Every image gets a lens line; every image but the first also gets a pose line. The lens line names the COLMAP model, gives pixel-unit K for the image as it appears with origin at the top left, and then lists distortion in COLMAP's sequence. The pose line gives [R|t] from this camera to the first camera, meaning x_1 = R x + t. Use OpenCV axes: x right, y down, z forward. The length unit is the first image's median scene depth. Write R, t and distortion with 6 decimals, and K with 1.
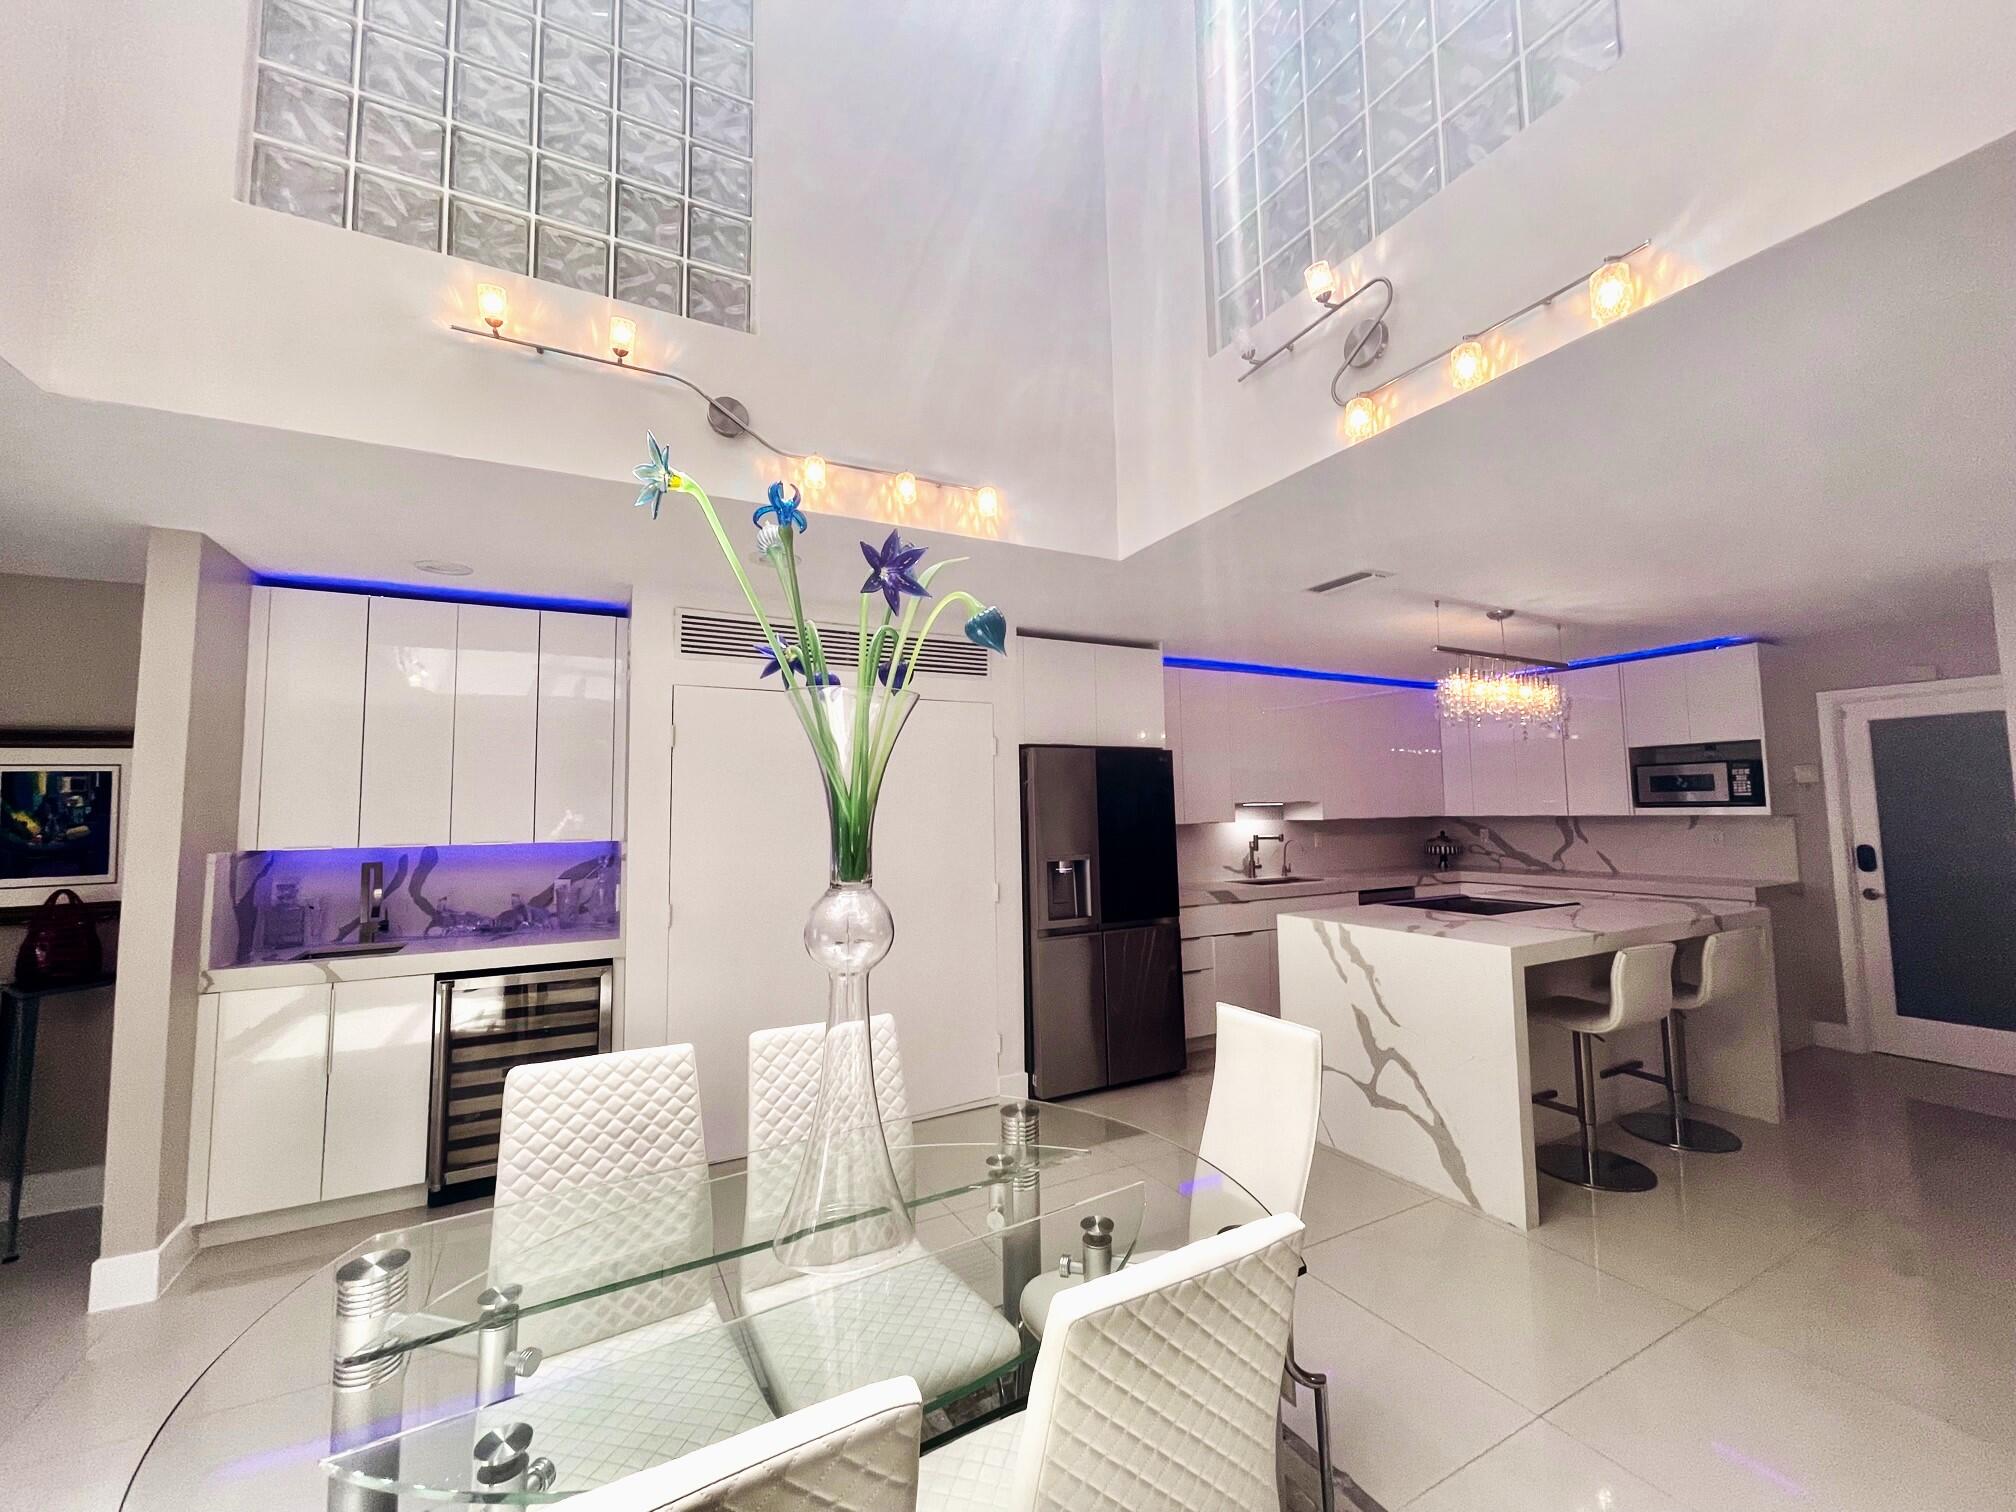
lens RADIAL K [[812.8, 0, 1017.4], [0, 812.8, 752.3], [0, 0, 1]] dist [-0.002228, -0.000193]
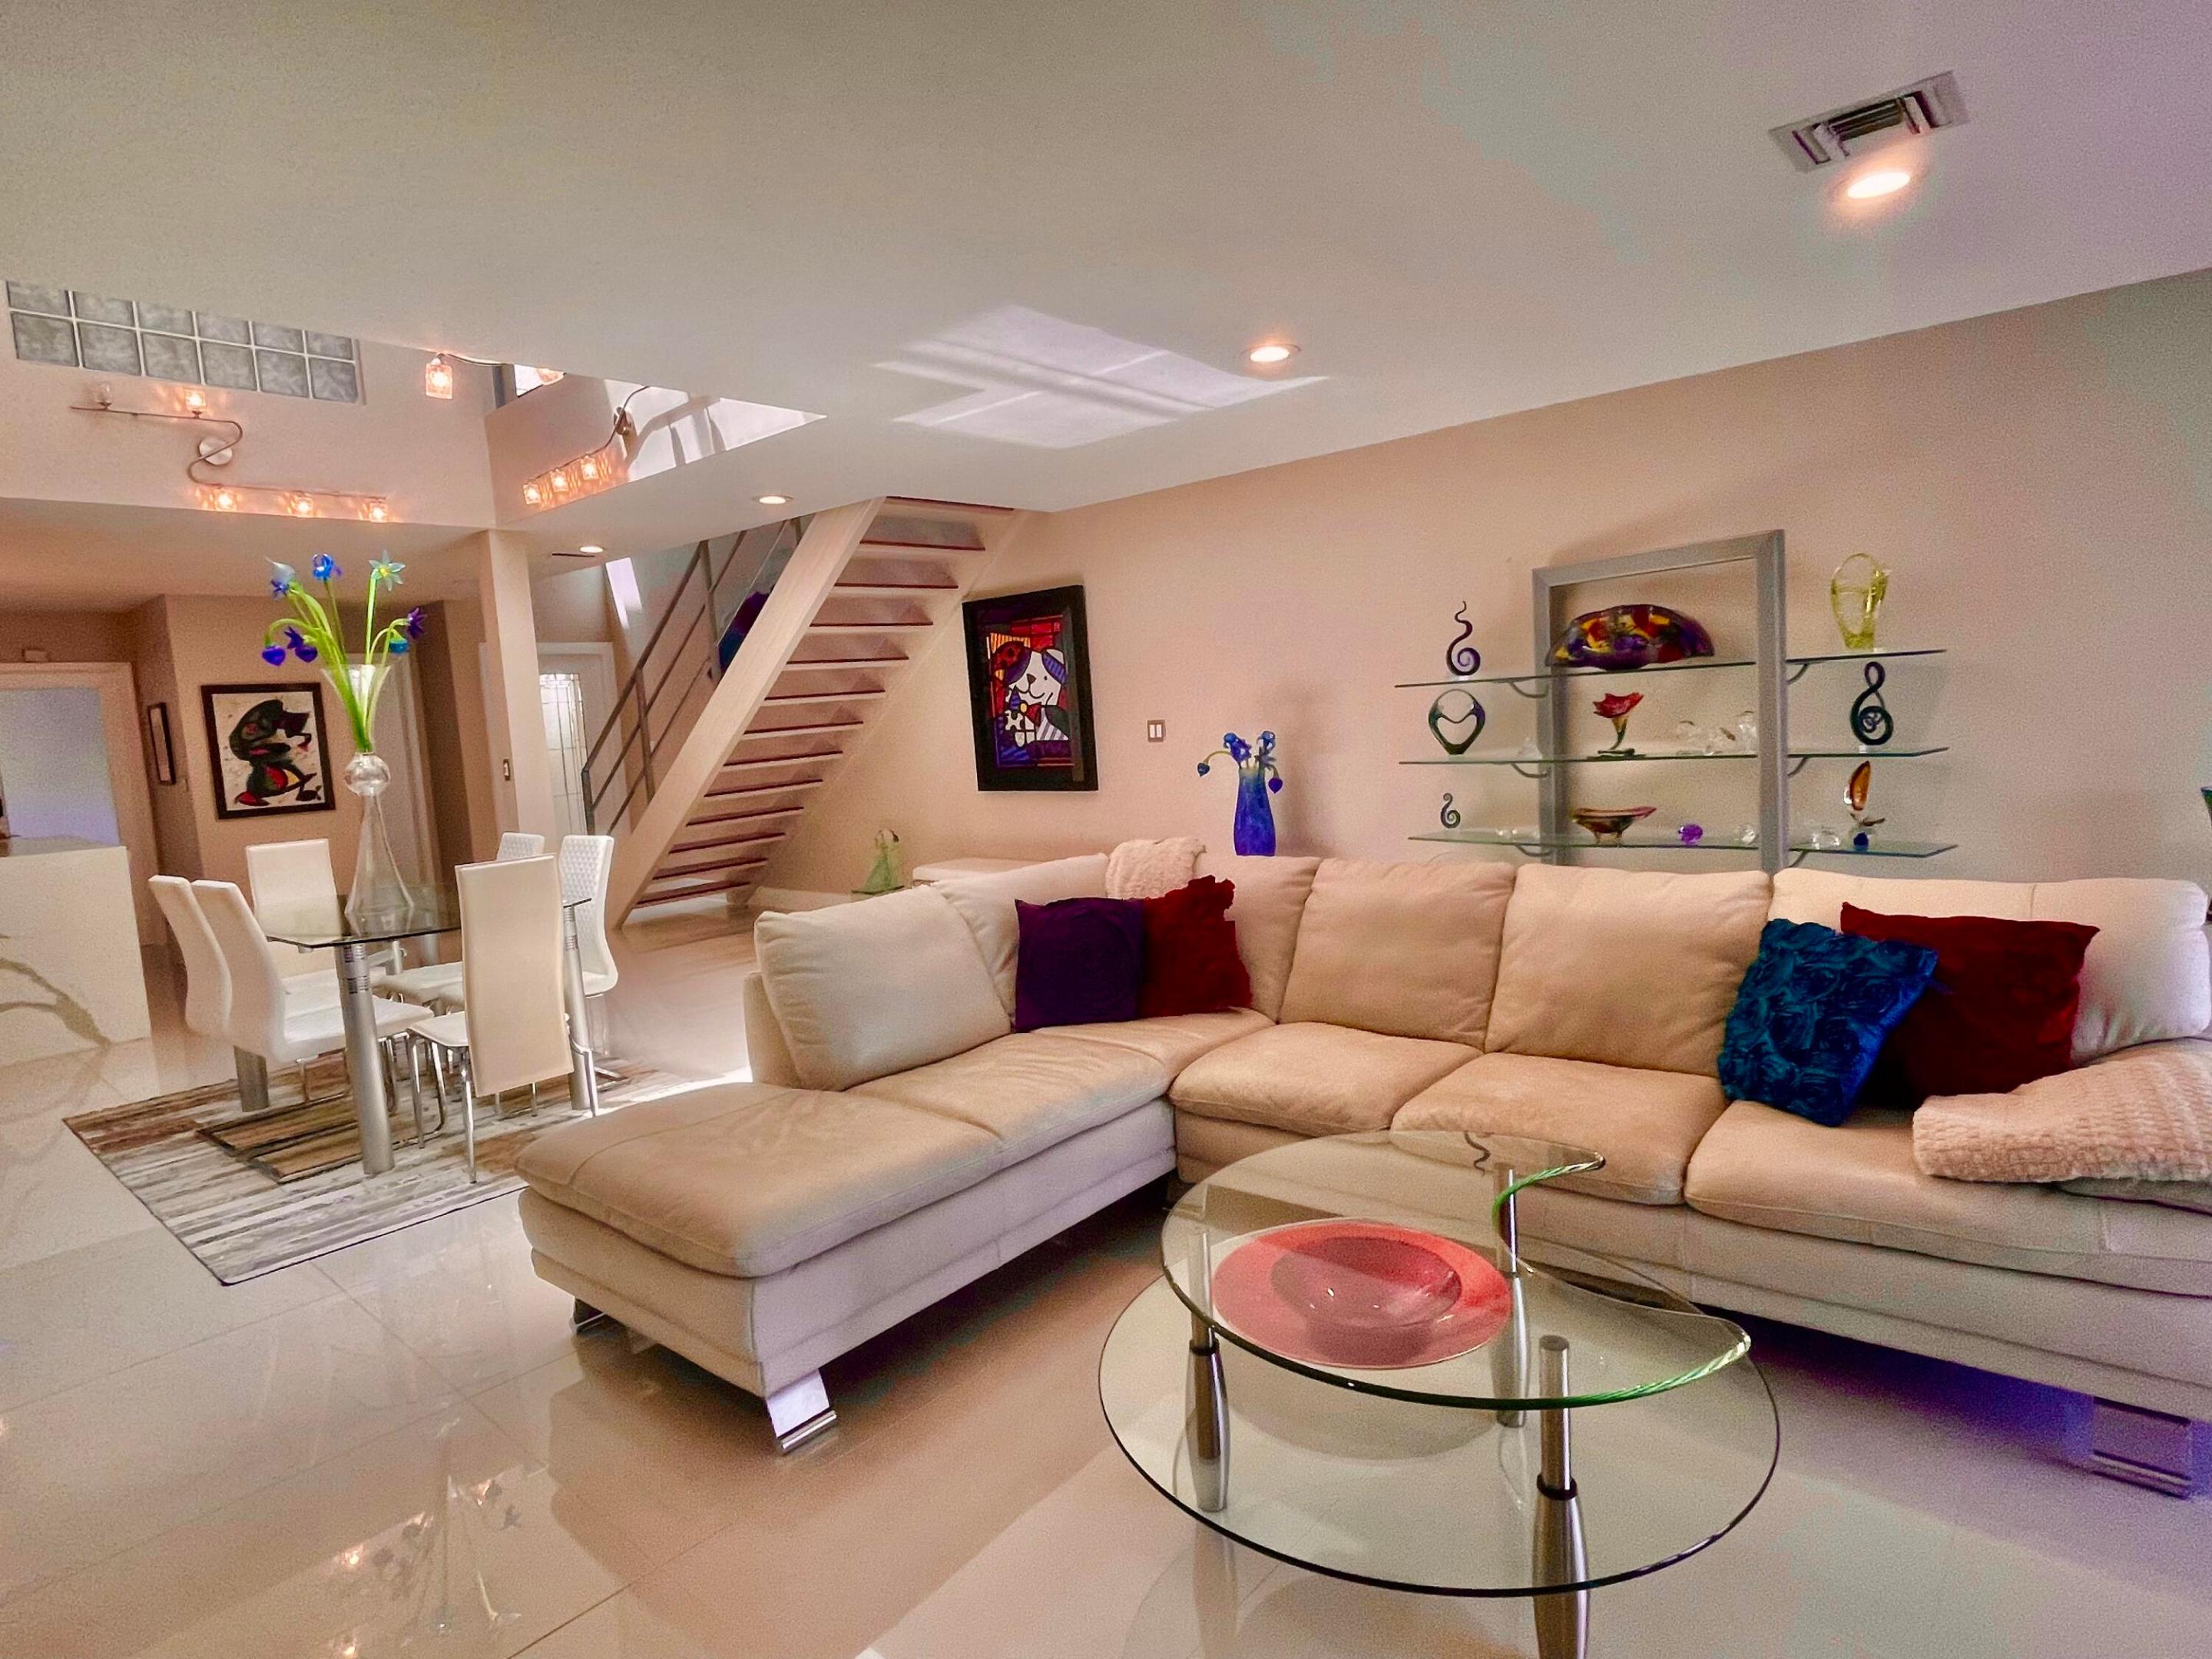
lens RADIAL K [[1185.0, 0, 1115.1], [0, 1185.0, 827.3], [0, 0, 1]] dist [-0.004785, 0.000297]
pose [[-0.345261, -0.059302, 0.936631, -1.166320], [-0.004705, 0.998099, 0.061459, 0.047102], [-0.938495, 0.016813, -0.344884, 0.063456]]
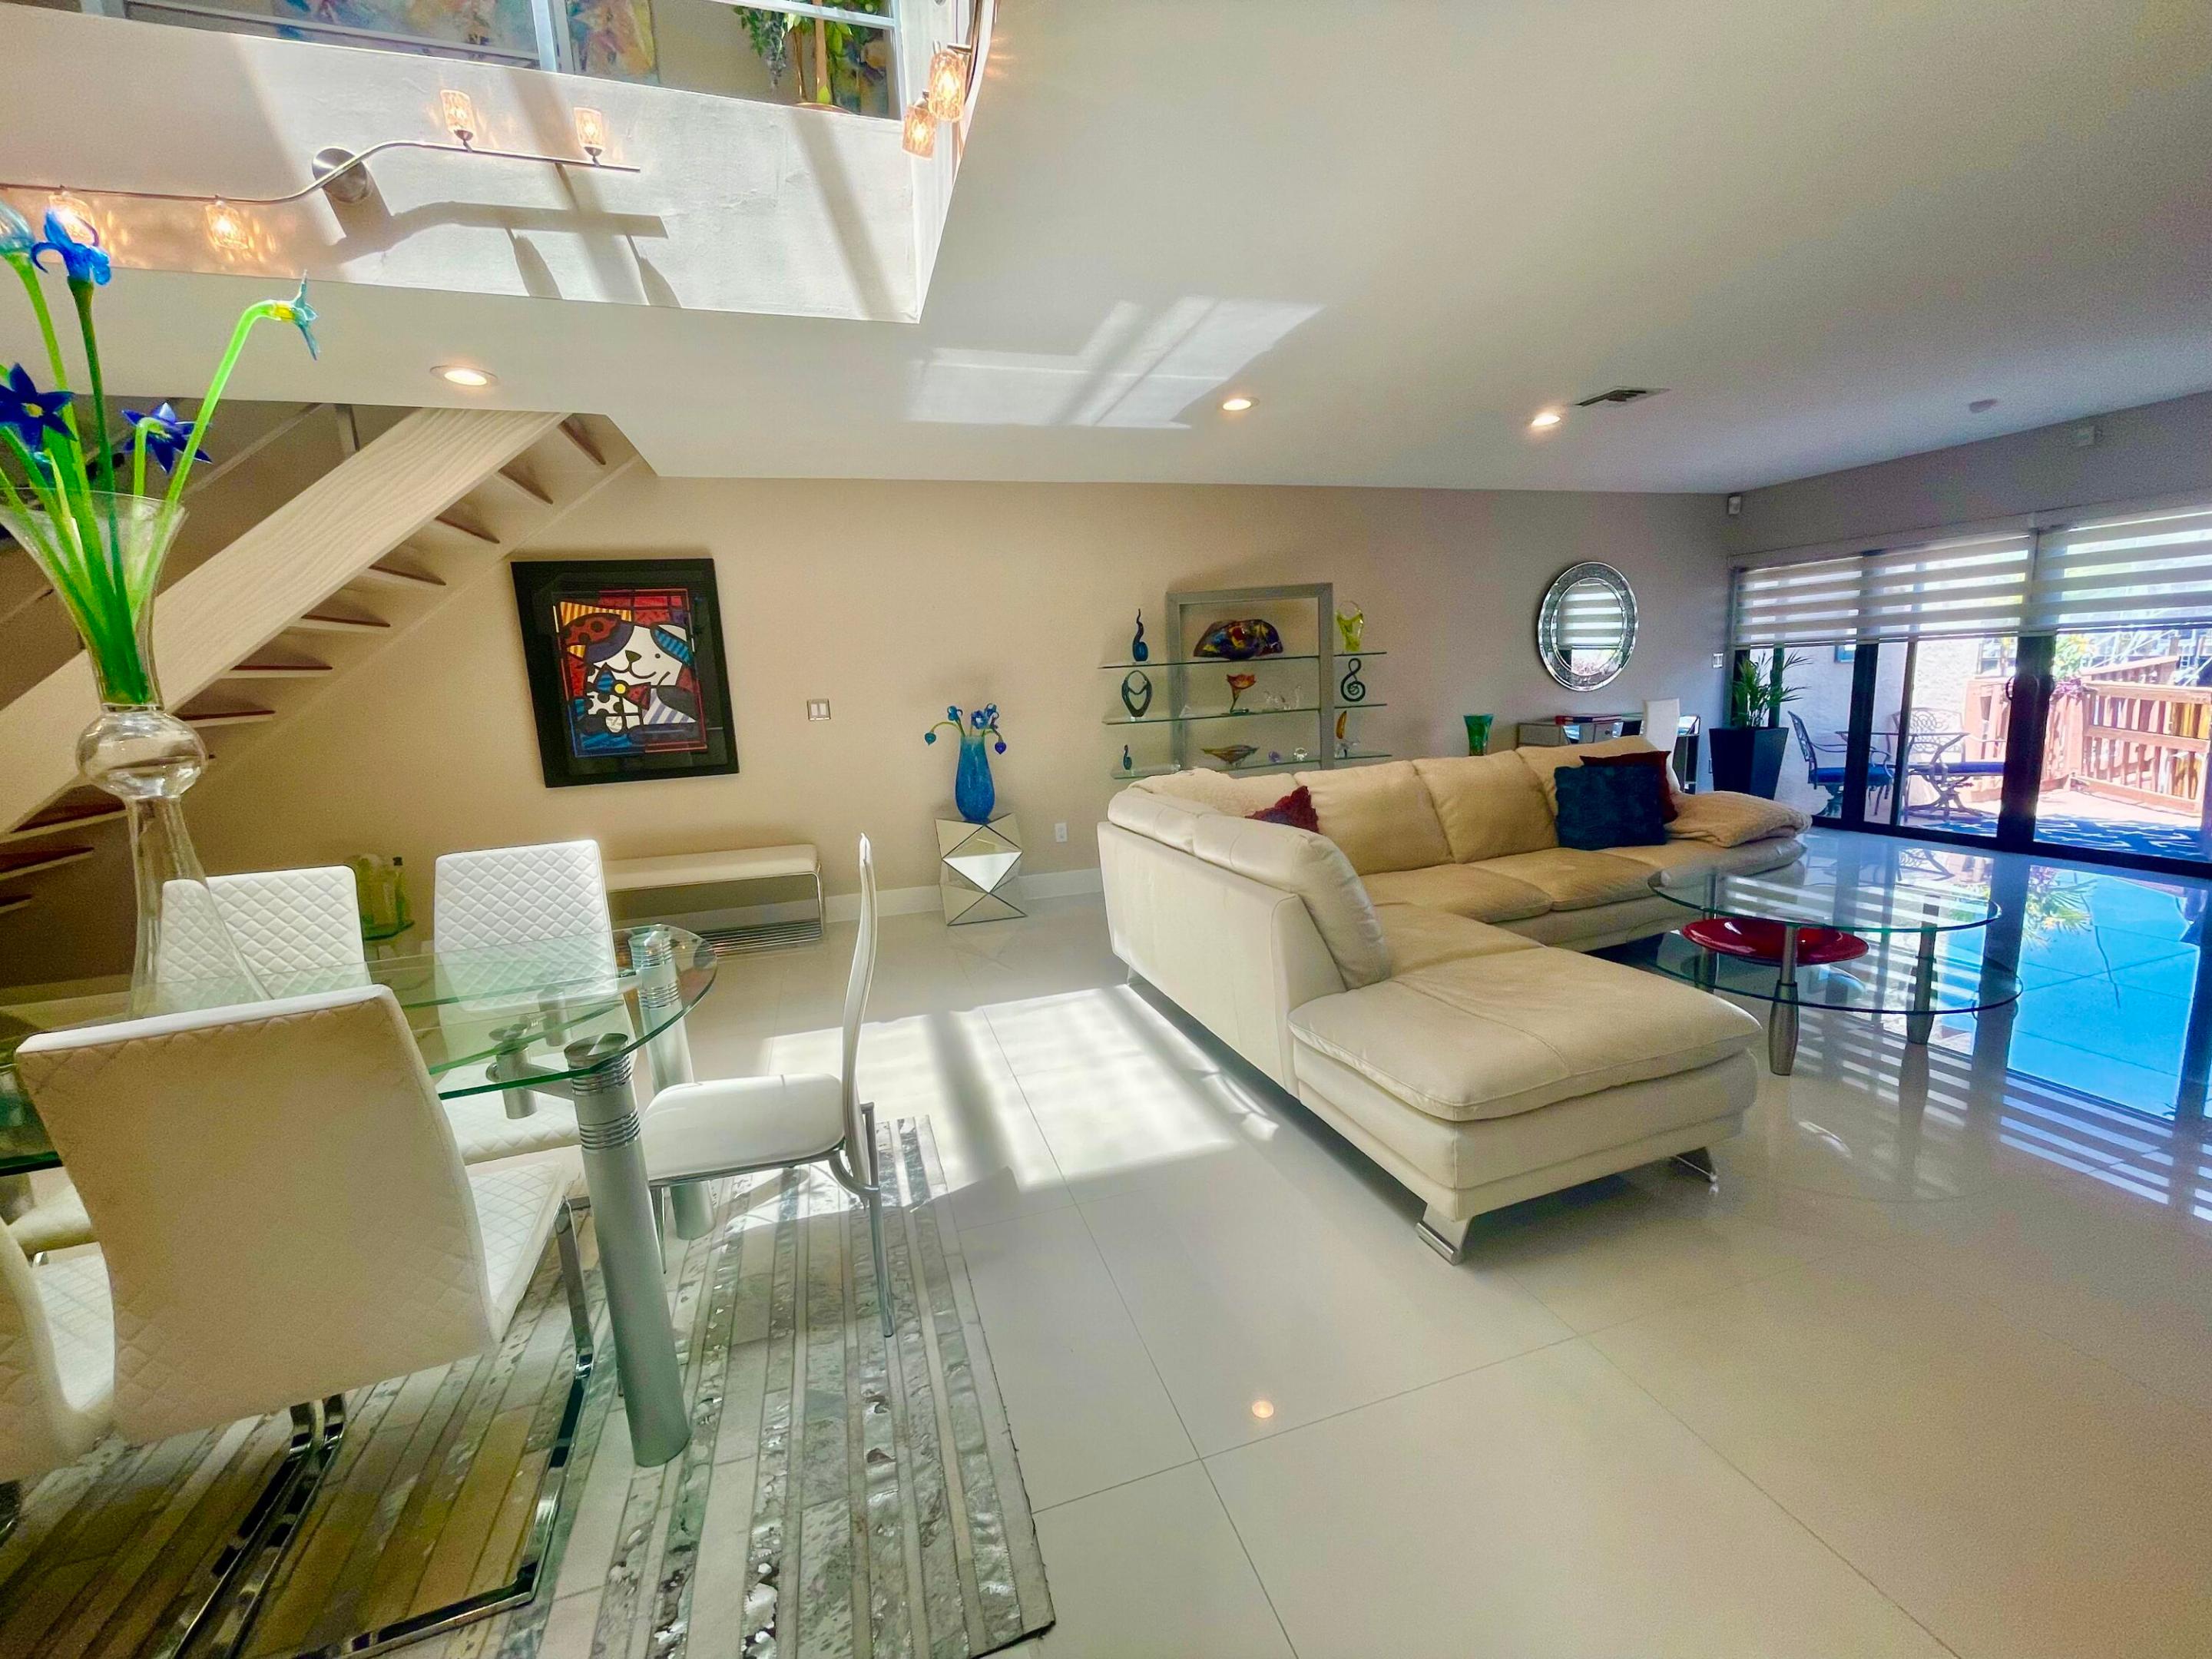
lens RADIAL K [[899.3, 0, 1104.8], [0, 899.3, 821.4], [0, 0, 1]] dist [-0.007709, 0.000204]
pose [[-0.977715, 0.030672, 0.207683, -0.469608], [0.049146, 0.995220, 0.084387, 0.079241], [-0.204102, 0.092713, -0.974549, 0.539418]]
